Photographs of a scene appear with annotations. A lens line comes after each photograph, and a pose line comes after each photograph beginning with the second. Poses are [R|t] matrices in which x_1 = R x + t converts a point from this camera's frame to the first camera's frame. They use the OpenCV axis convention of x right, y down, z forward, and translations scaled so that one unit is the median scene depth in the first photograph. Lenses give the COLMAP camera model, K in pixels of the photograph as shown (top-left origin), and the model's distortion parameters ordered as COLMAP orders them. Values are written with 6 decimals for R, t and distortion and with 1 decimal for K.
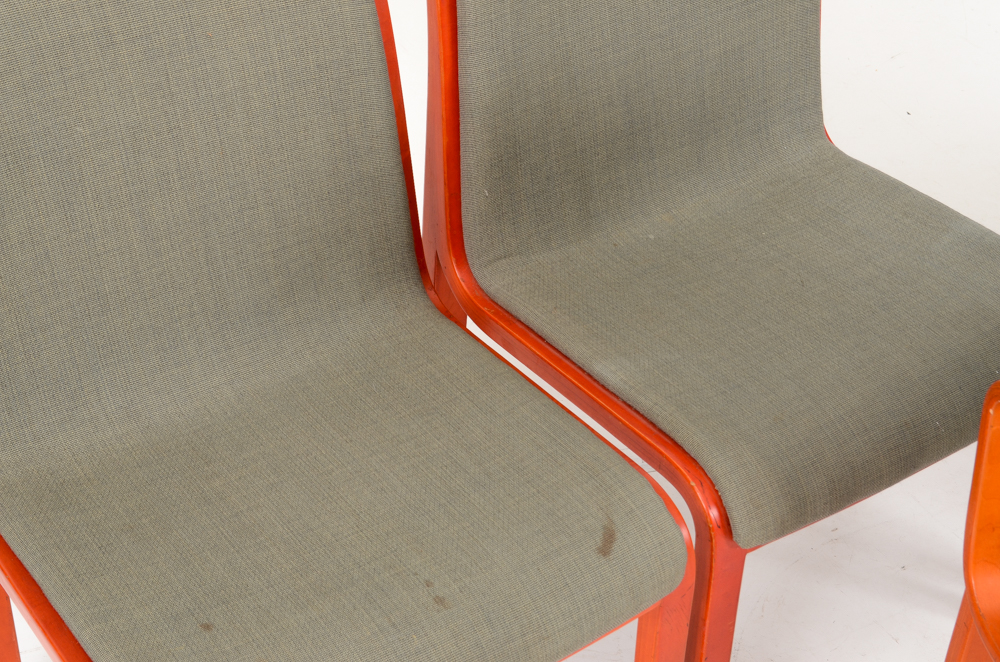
lens RADIAL K [[1791.4, 0, 505.4], [0, 1791.4, 334.7], [0, 0, 1]] dist [0.031204, 0.000000]
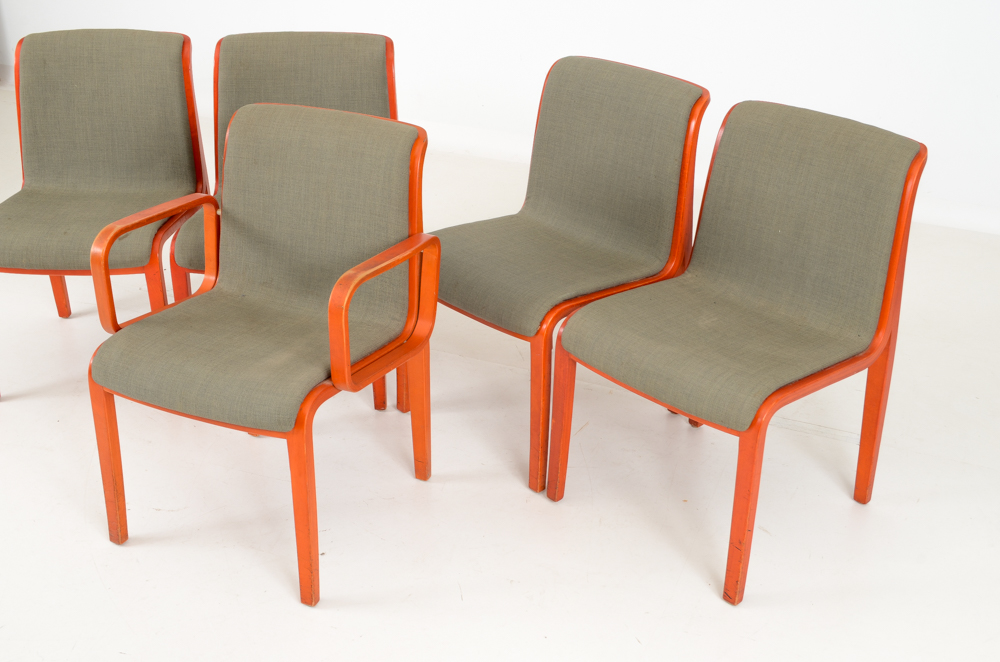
lens RADIAL K [[1207.9, 0, 499.9], [0, 1207.9, 333.7], [0, 0, 1]] dist [-0.038921, 0.000000]
pose [[0.794482, 0.249039, -0.553875, 1.485606], [-0.362525, 0.926203, -0.103559, 0.216659], [0.487210, 0.283069, 0.826134, -0.235955]]
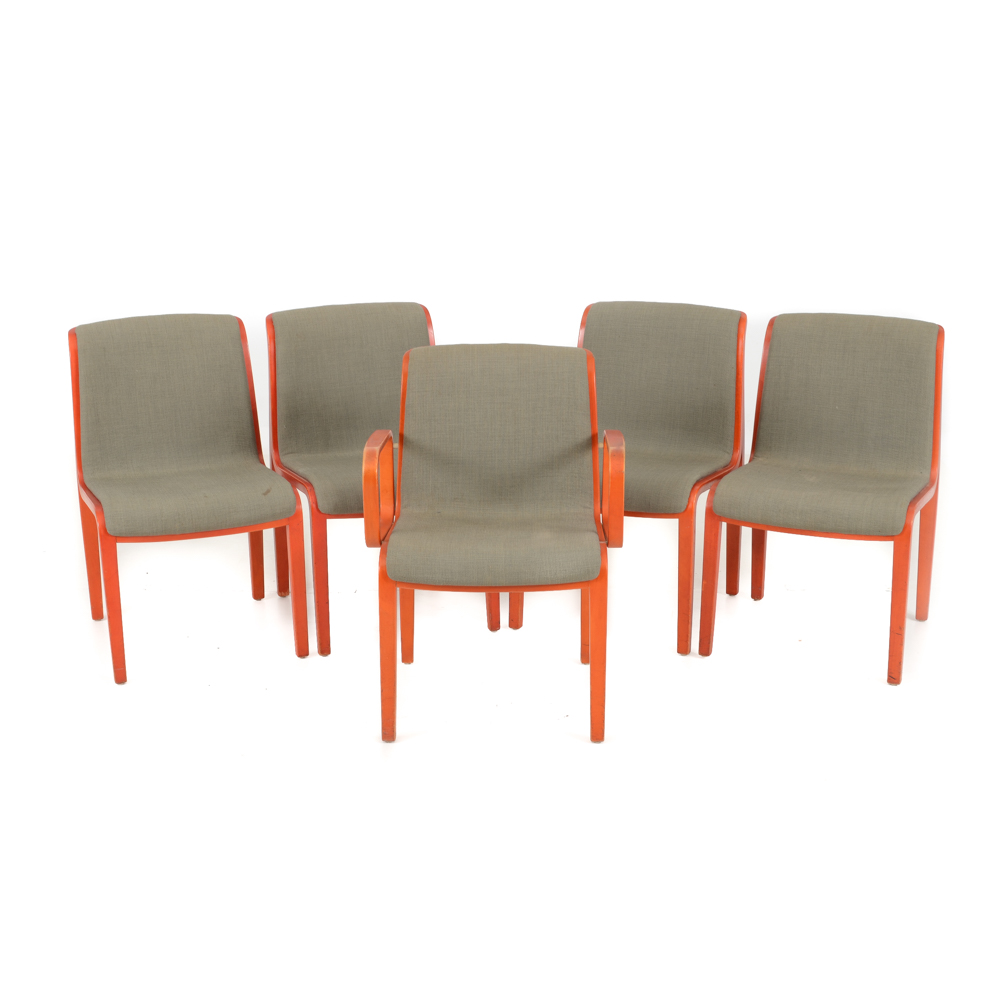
lens RADIAL K [[1626.0, 0, 481.2], [0, 1626.0, 521.0], [0, 0, 1]] dist [-0.029353, 0.000000]
pose [[0.968493, 0.038209, -0.246090, 0.979173], [-0.127388, 0.925107, -0.357700, 0.989102], [0.213992, 0.377779, 0.900828, -1.246360]]
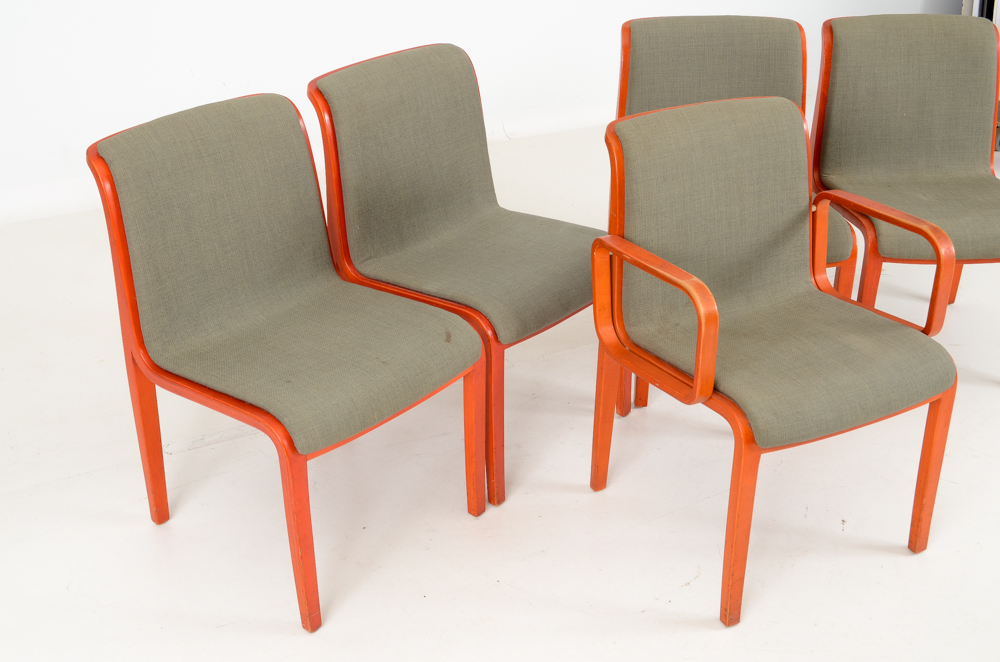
lens RADIAL K [[1207.9, 0, 493.7], [0, 1207.9, 331.7], [0, 0, 1]] dist [-0.038921, 0.000000]
pose [[0.966815, -0.135390, 0.216654, -0.200768], [0.172326, 0.971661, -0.161797, 0.333525], [-0.188609, 0.193763, 0.962748, -0.460780]]
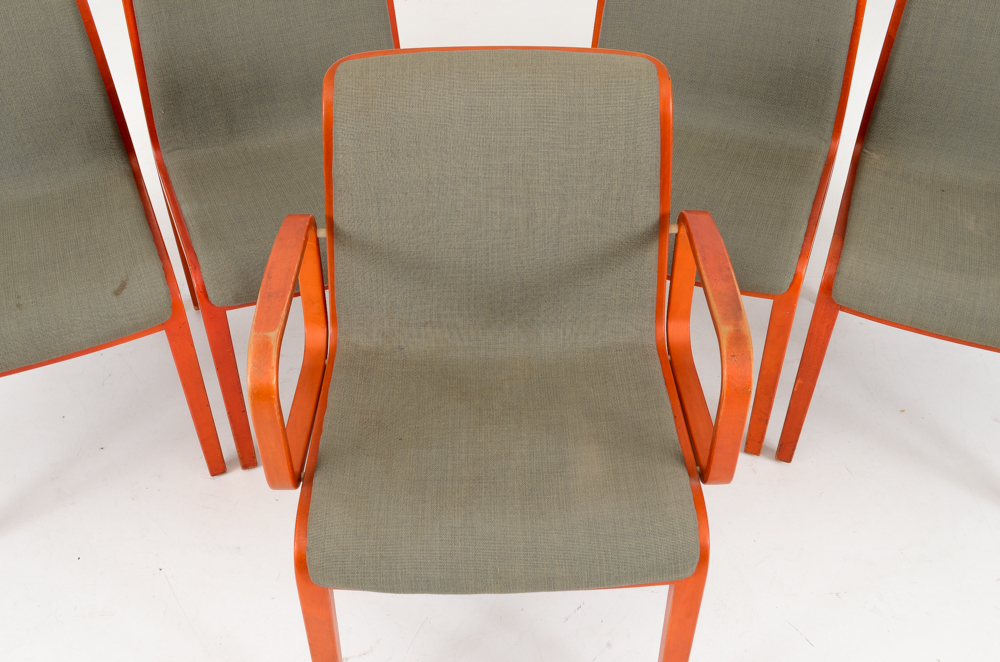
lens RADIAL K [[1058.2, 0, 494.2], [0, 1058.2, 330.9], [0, 0, 1]] dist [-0.058589, 0.000000]
pose [[0.979297, 0.111242, -0.169121, 0.565951], [-0.102652, 0.992981, 0.058744, 0.049494], [0.174469, -0.040167, 0.983843, -0.011303]]
